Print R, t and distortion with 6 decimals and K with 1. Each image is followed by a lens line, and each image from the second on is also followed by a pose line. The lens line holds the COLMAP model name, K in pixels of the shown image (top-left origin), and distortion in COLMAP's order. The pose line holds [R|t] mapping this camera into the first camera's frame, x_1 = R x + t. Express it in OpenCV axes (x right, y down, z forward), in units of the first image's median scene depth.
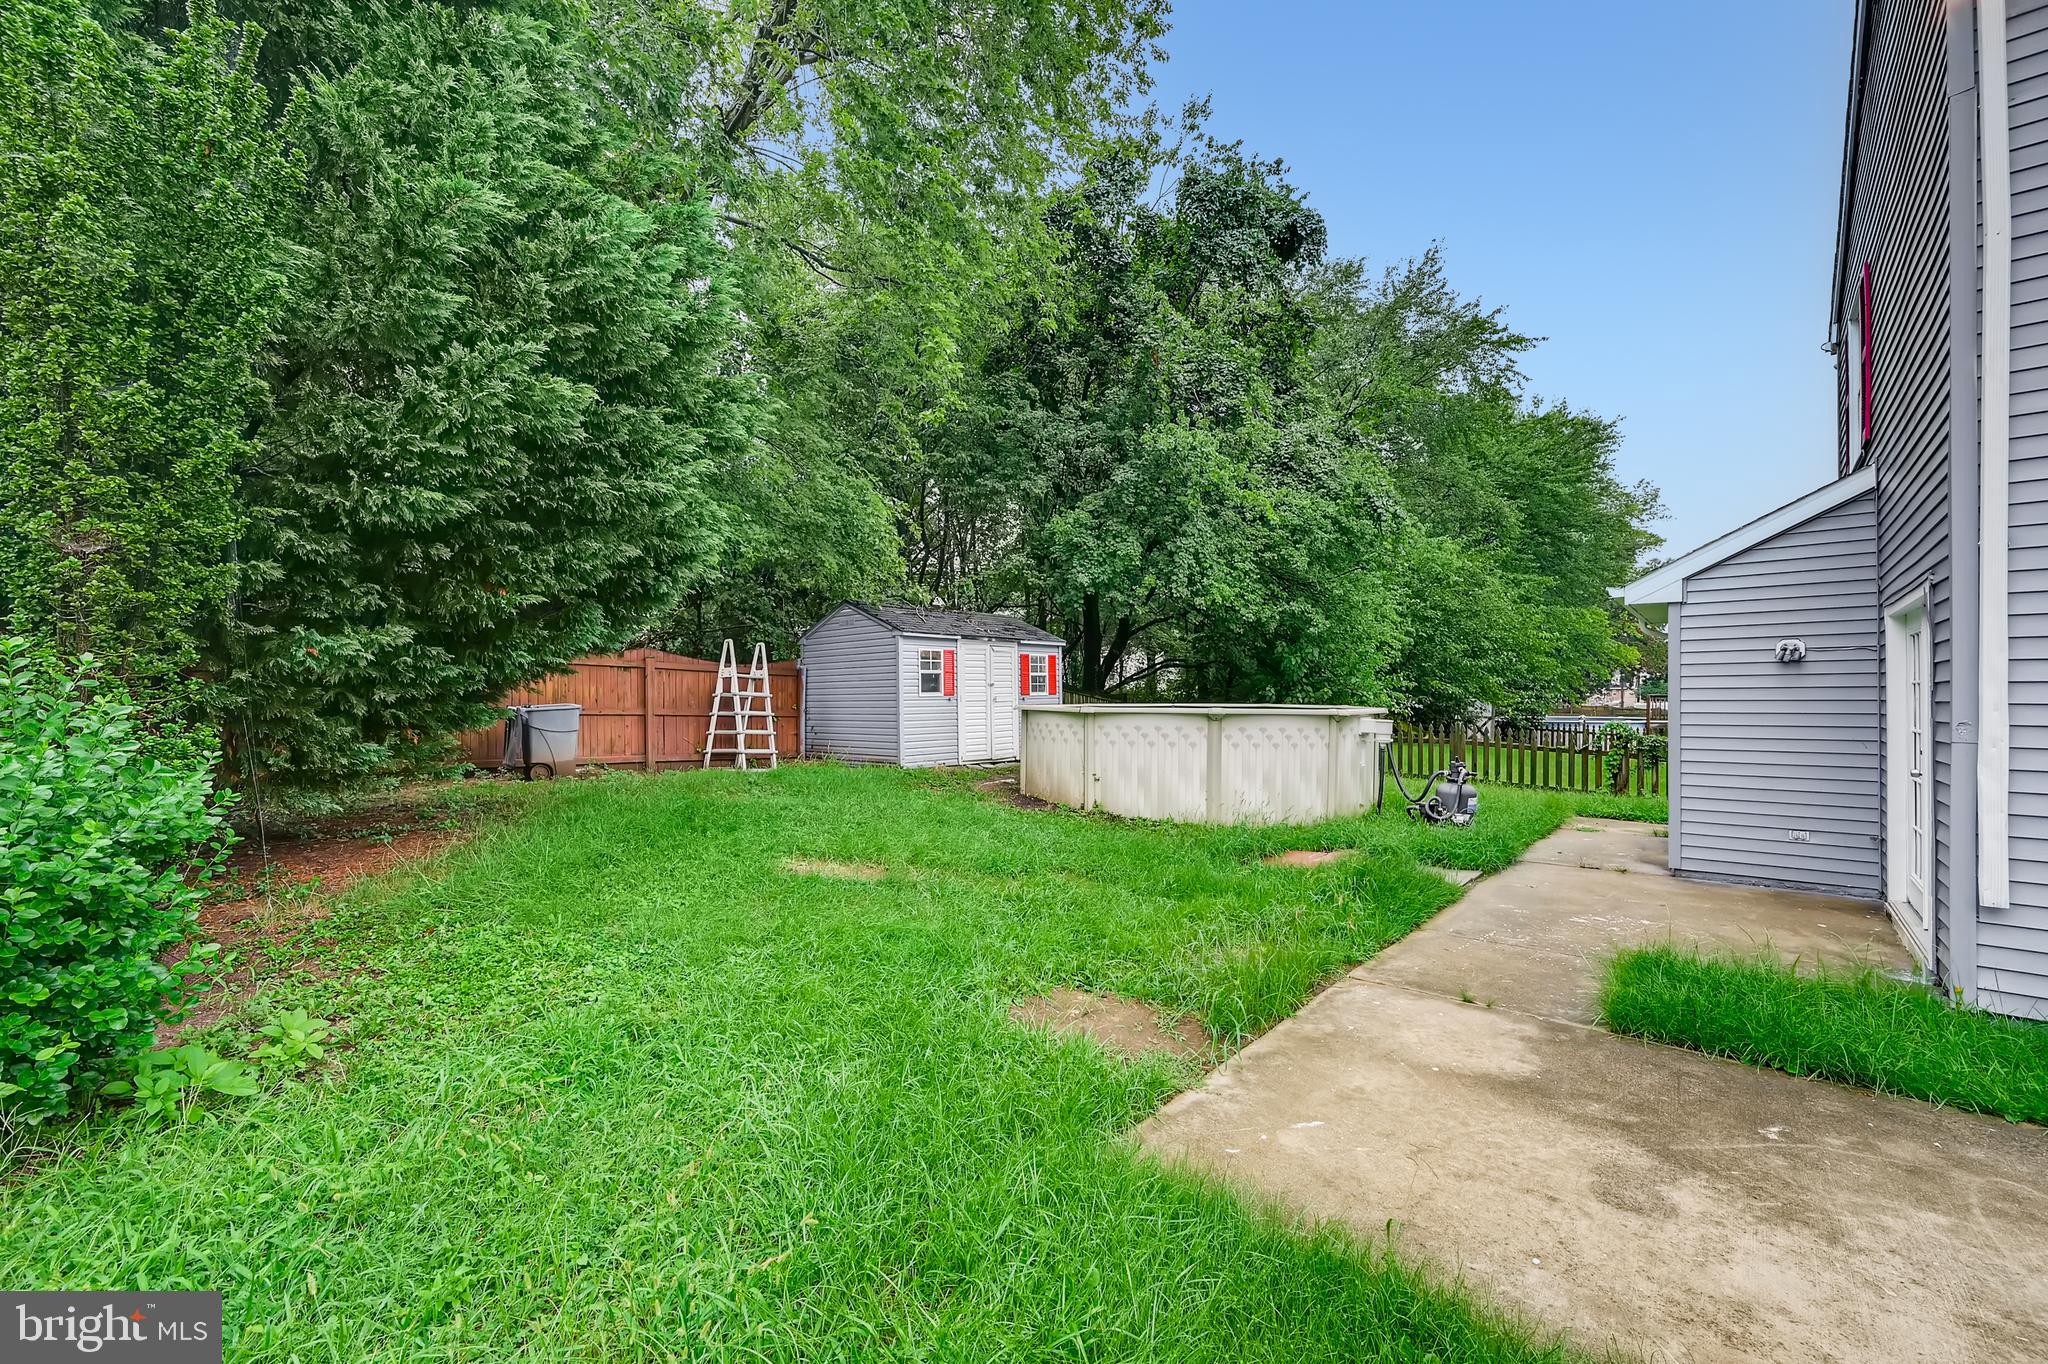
lens RADIAL K [[811.1, 0, 1020.4], [0, 811.1, 688.6], [0, 0, 1]] dist [-0.001697, 0.000364]
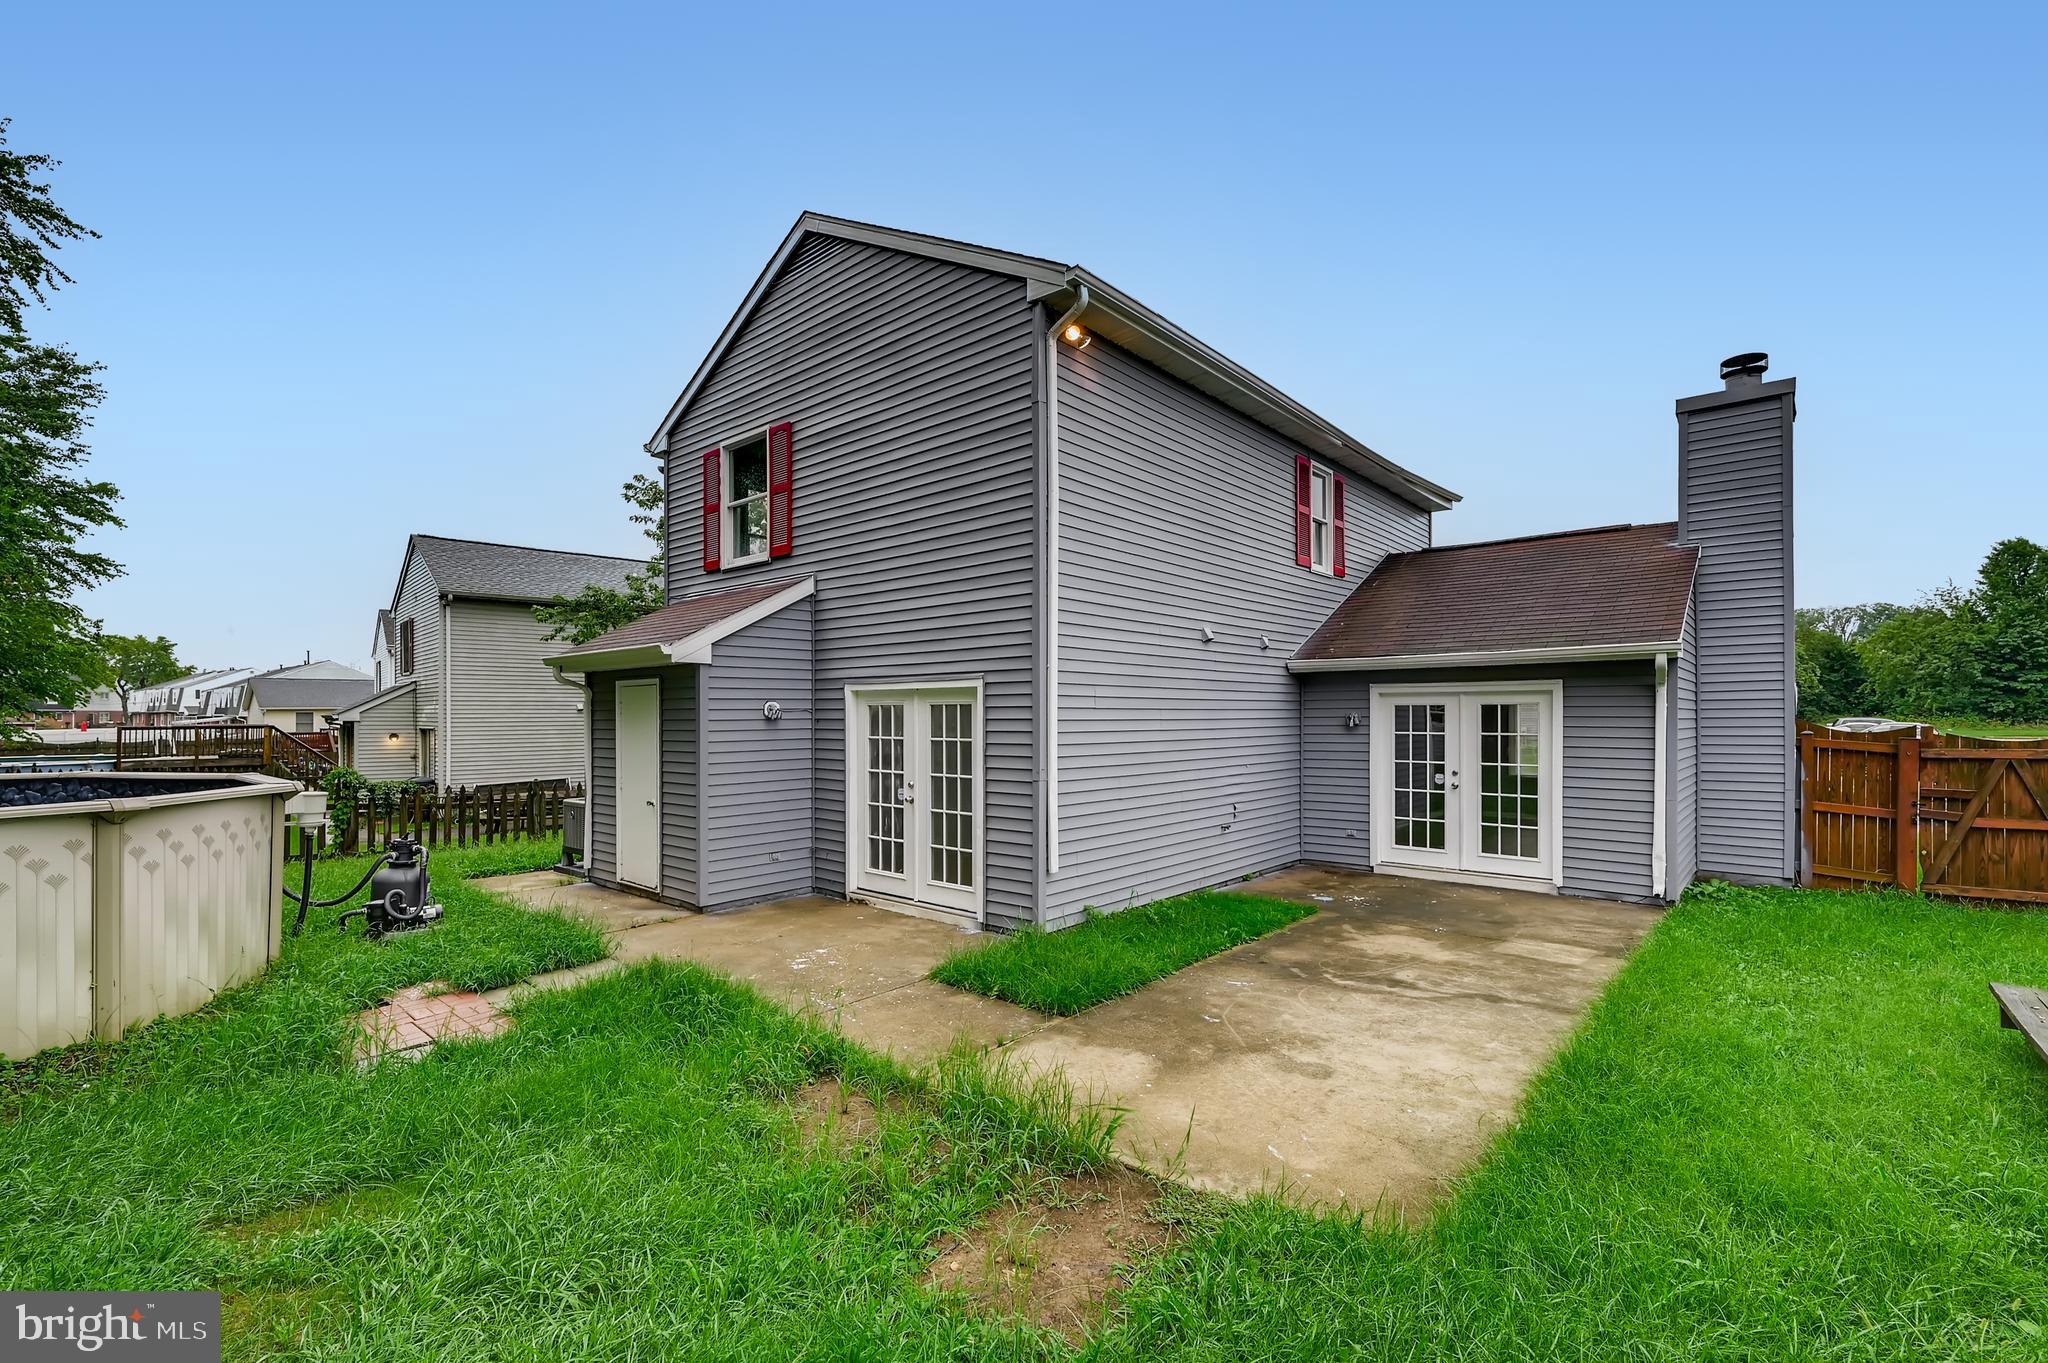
lens RADIAL K [[883.1, 0, 1020.6], [0, 883.1, 699.9], [0, 0, 1]] dist [0.003345, 0.000172]
pose [[0.011146, 0.016181, 0.999807, -0.768886], [-0.004933, 0.999858, -0.016127, -0.079428], [-0.999926, -0.004752, 0.011225, 1.100935]]
